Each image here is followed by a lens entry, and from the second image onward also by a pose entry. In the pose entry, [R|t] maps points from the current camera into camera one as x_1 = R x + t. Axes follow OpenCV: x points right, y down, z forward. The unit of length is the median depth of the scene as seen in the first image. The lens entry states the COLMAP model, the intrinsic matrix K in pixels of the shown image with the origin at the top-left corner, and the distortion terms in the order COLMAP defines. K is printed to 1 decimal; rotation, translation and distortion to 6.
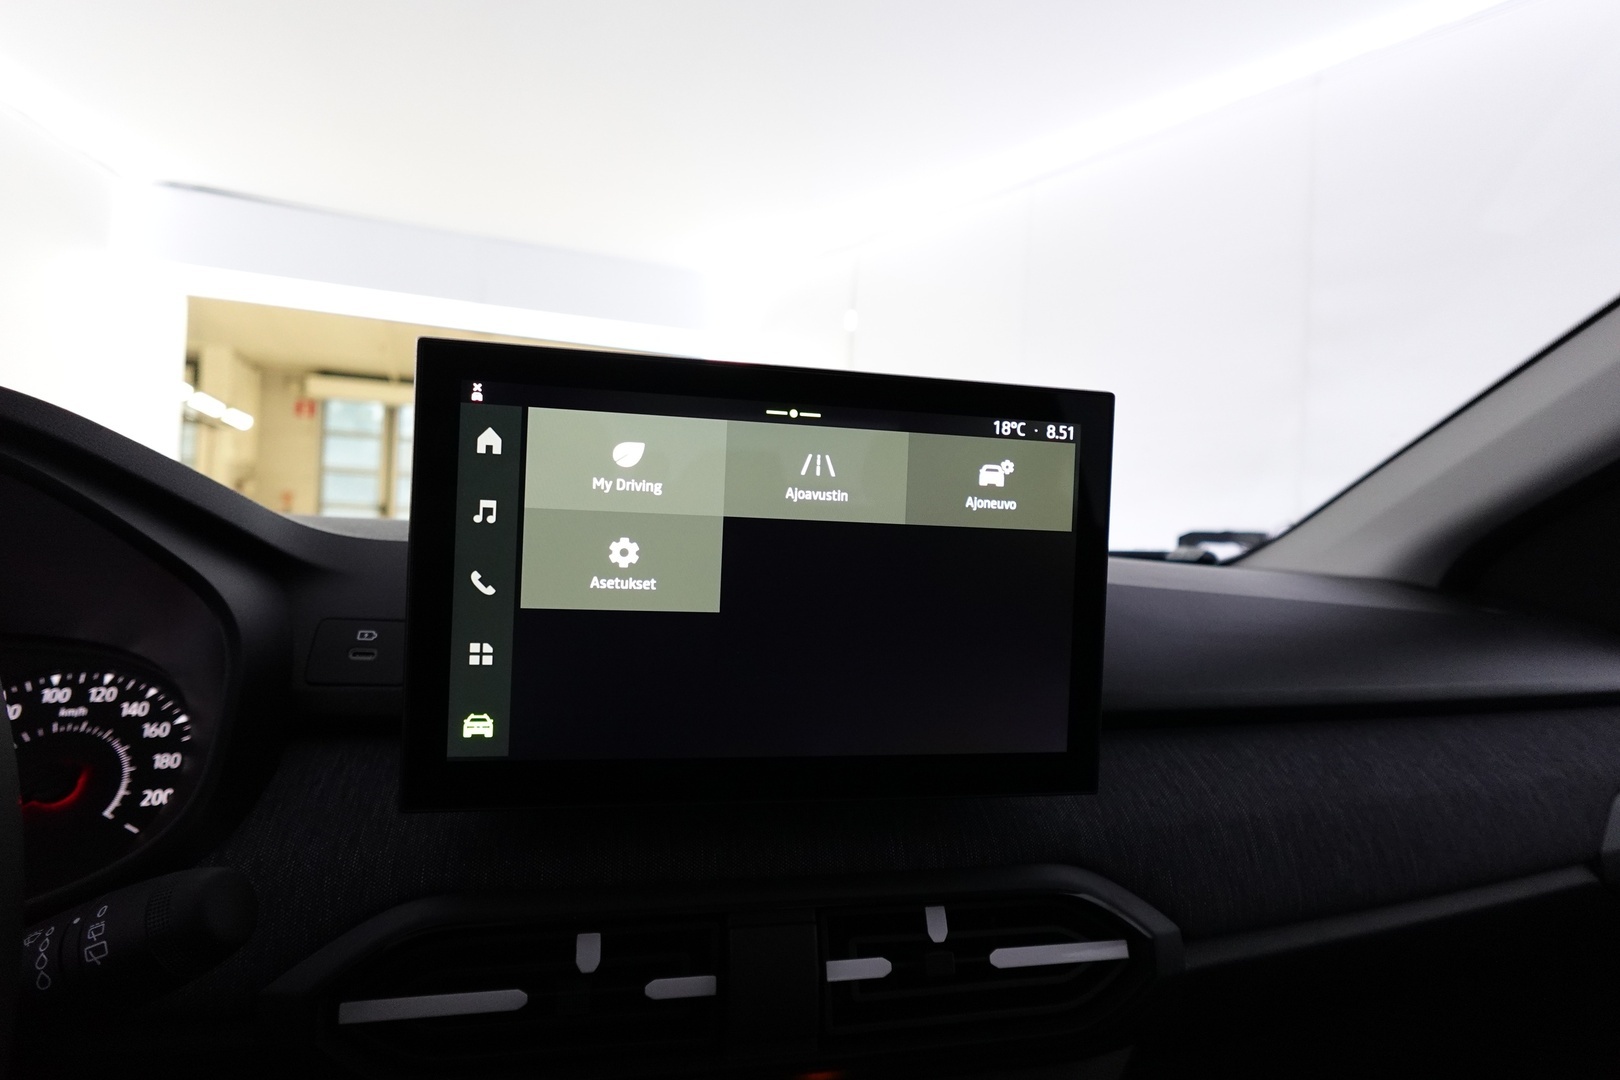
lens RADIAL K [[898.8, 0, 814.5], [0, 898.8, 544.0], [0, 0, 1]] dist [0.000473, -0.001641]
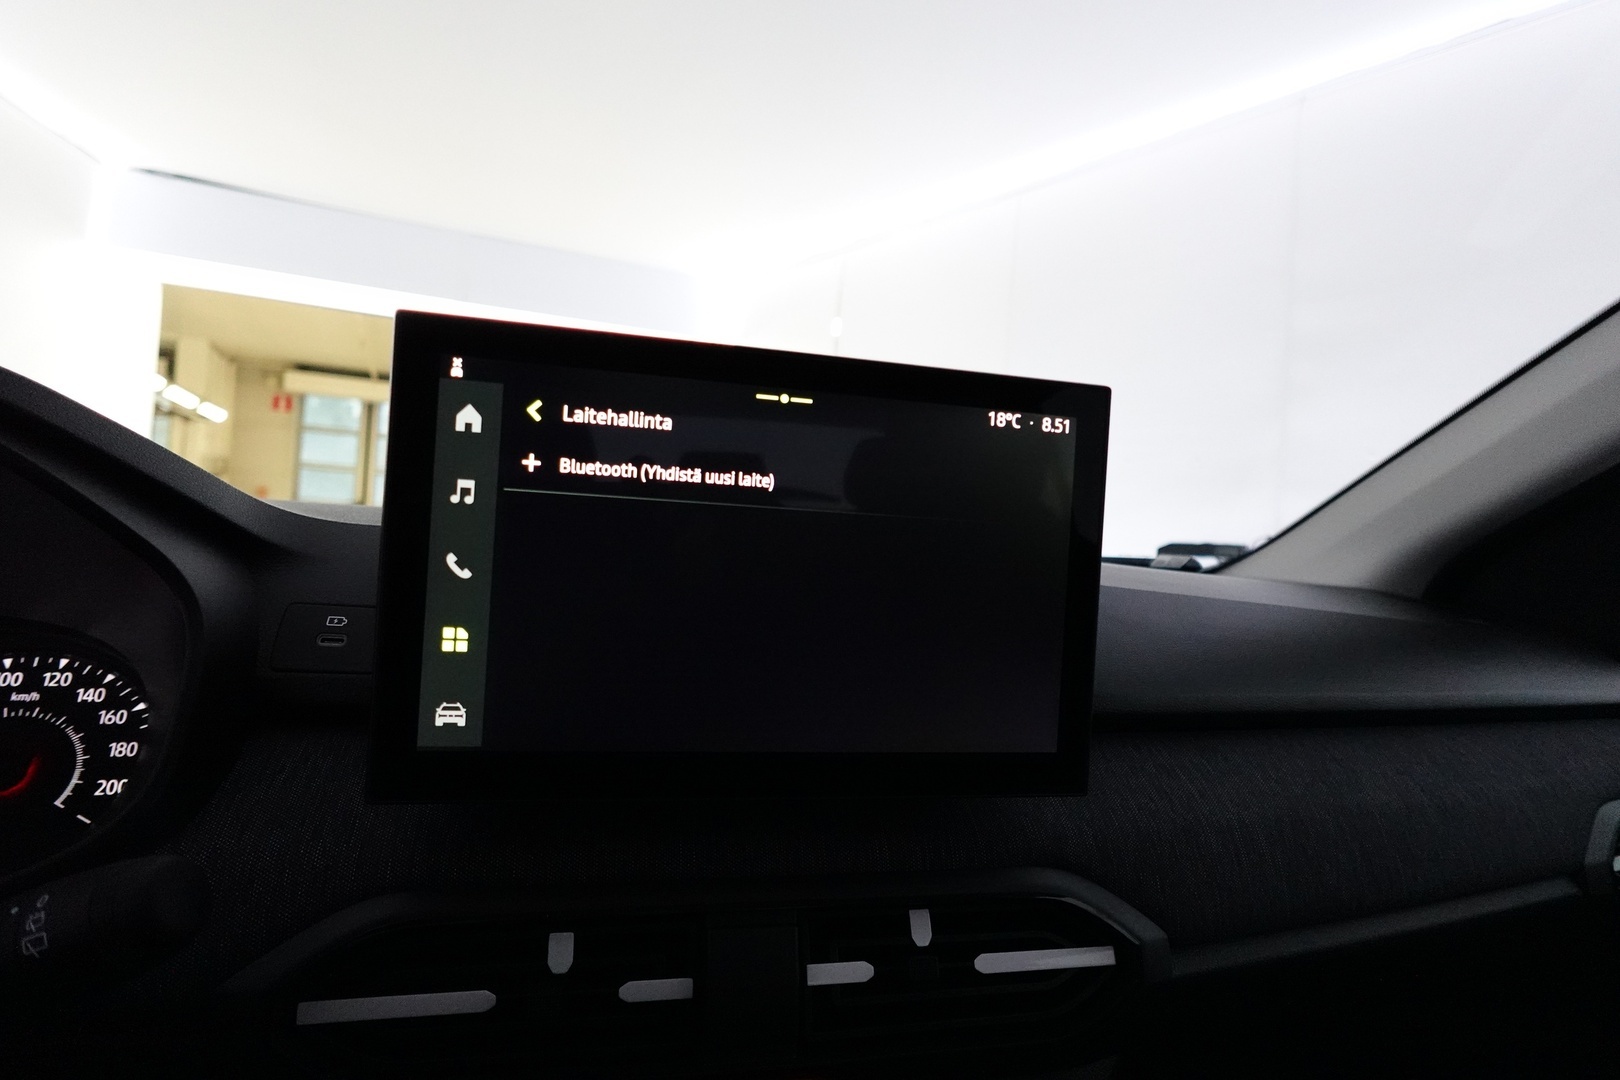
lens RADIAL K [[898.8, 0, 812.1], [0, 898.8, 545.6], [0, 0, 1]] dist [0.000473, -0.001641]
pose [[0.999619, 0.019161, 0.019852, -0.008401], [-0.019045, 0.999801, -0.006020, 0.015937], [-0.019963, 0.005640, 0.999785, 0.024891]]
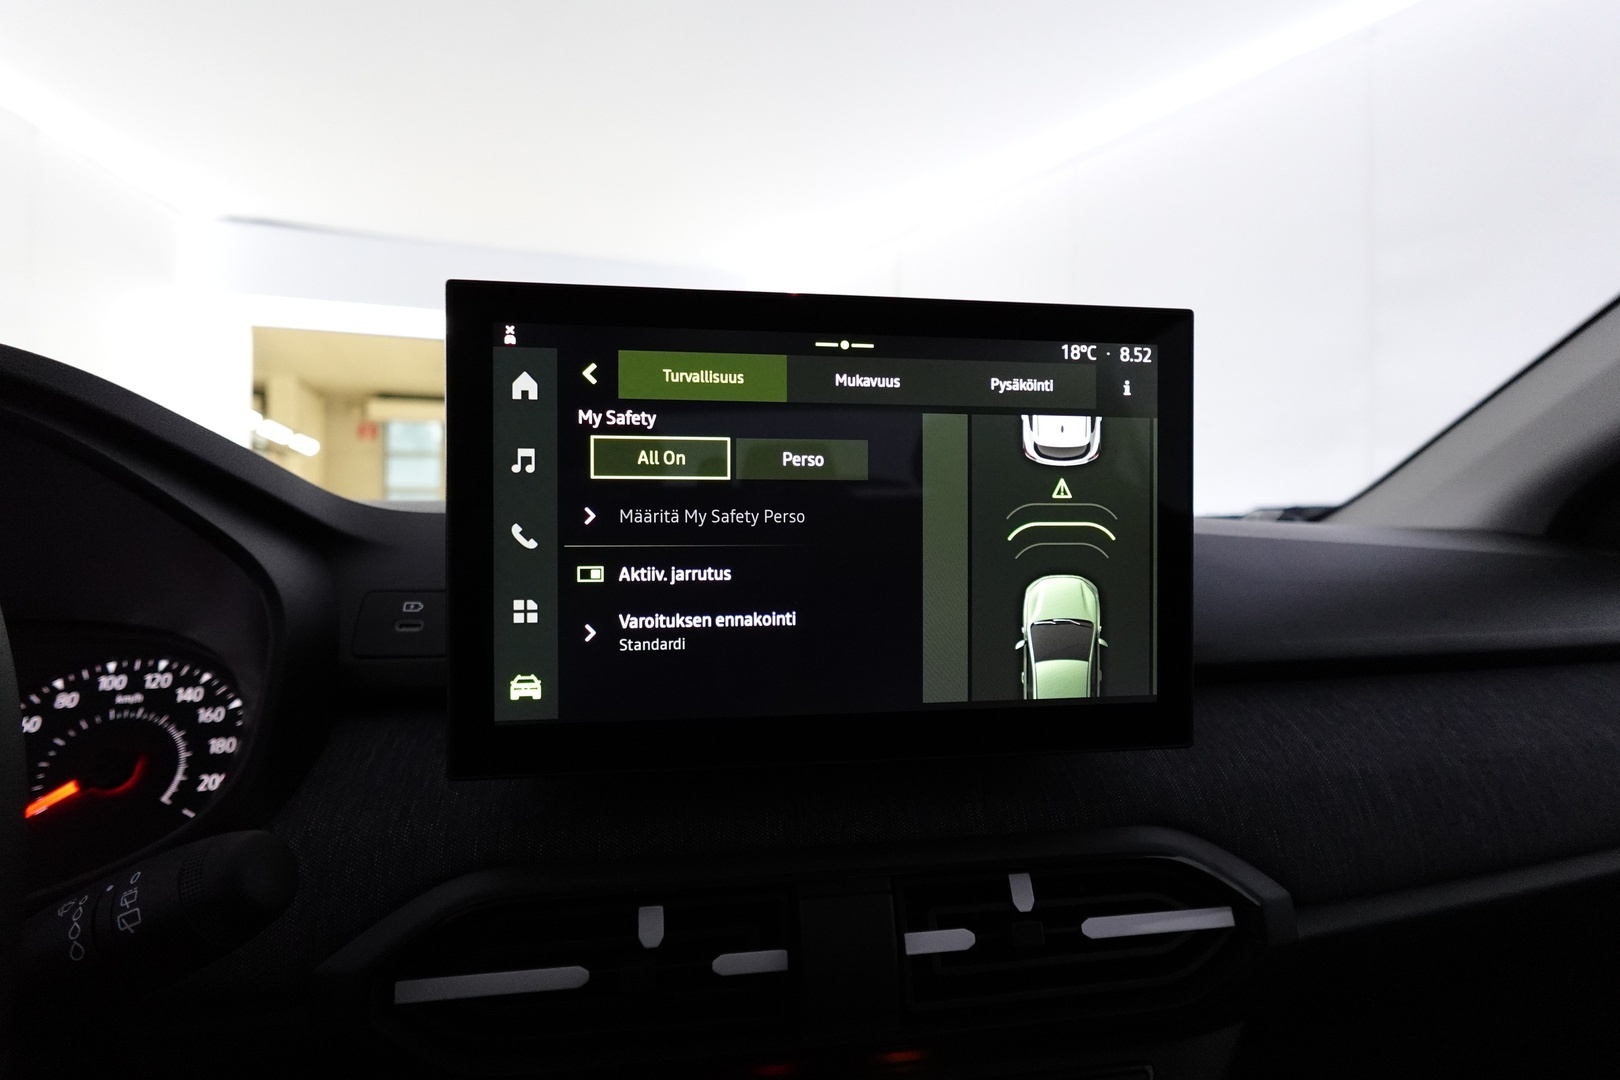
lens RADIAL K [[898.8, 0, 815.2], [0, 898.8, 543.6], [0, 0, 1]] dist [0.000473, -0.001641]
pose [[0.997387, -0.042501, -0.058423, -0.006612], [0.042434, 0.999096, -0.002395, 0.052339], [0.058472, -0.000090, 0.998289, 0.057665]]
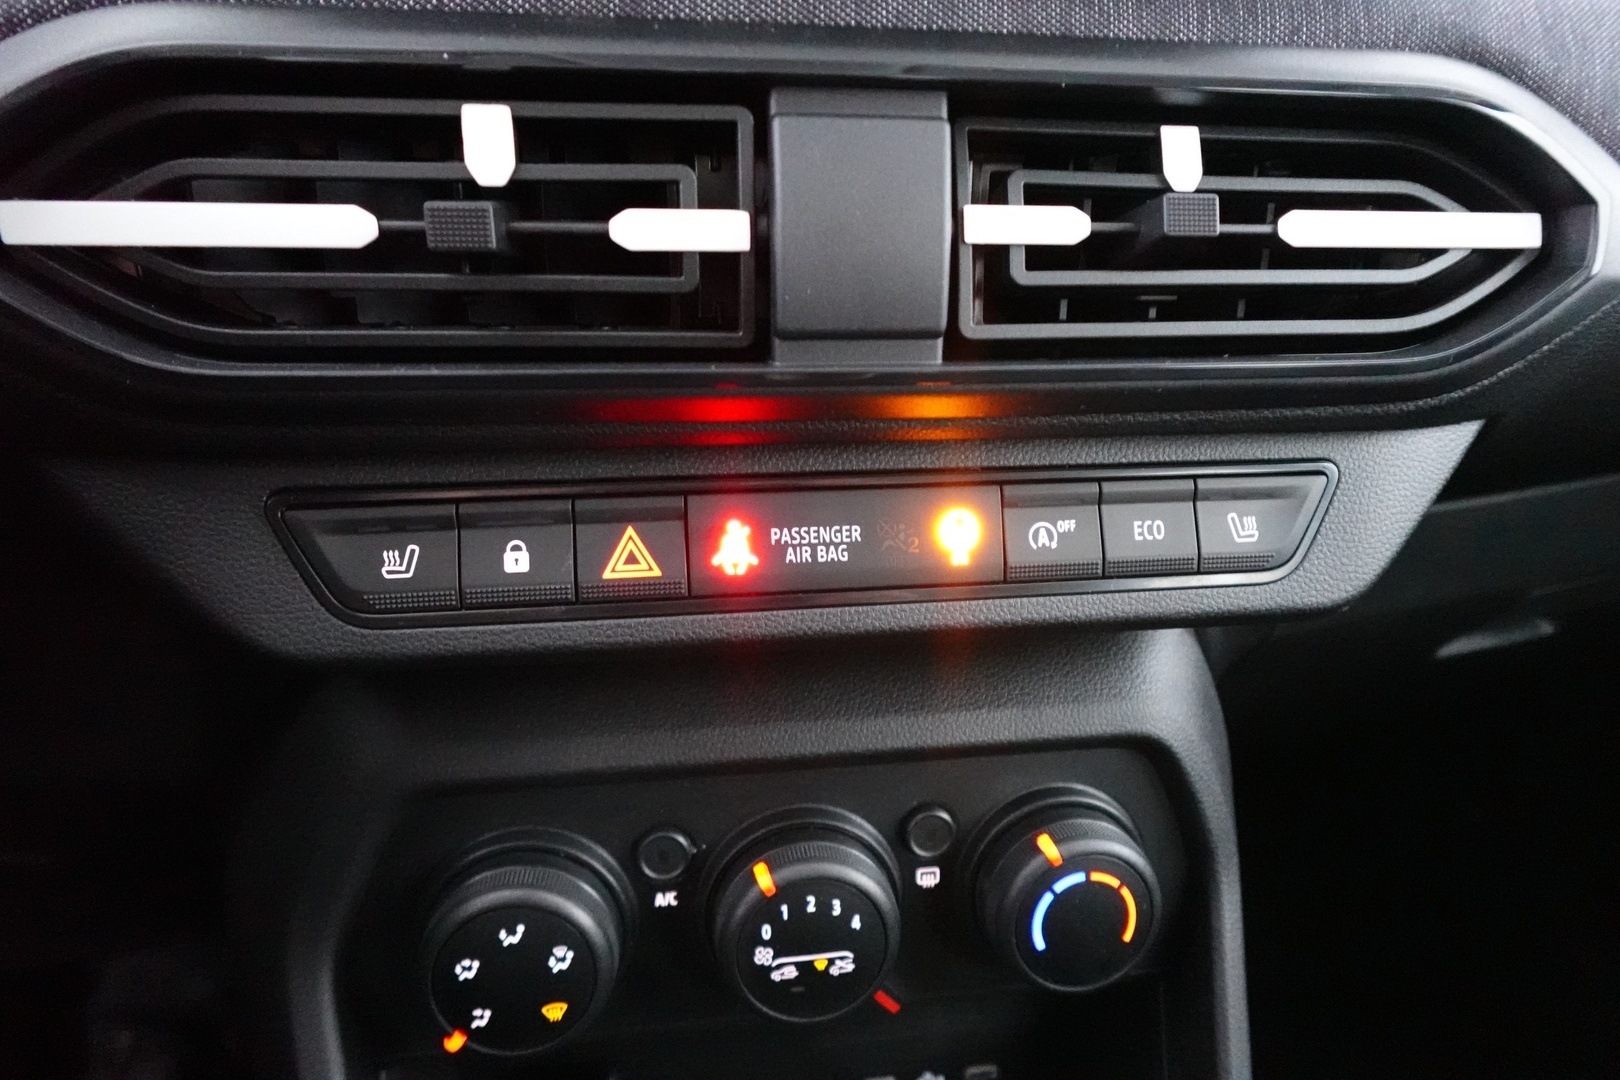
lens RADIAL K [[898.8, 0, 813.7], [0, 898.8, 537.6], [0, 0, 1]] dist [0.000473, -0.001641]
pose [[0.996270, 0.017736, -0.084451, -0.023353], [0.016542, 0.921250, 0.388619, 0.387052], [0.084693, -0.388567, 0.917520, 0.399153]]
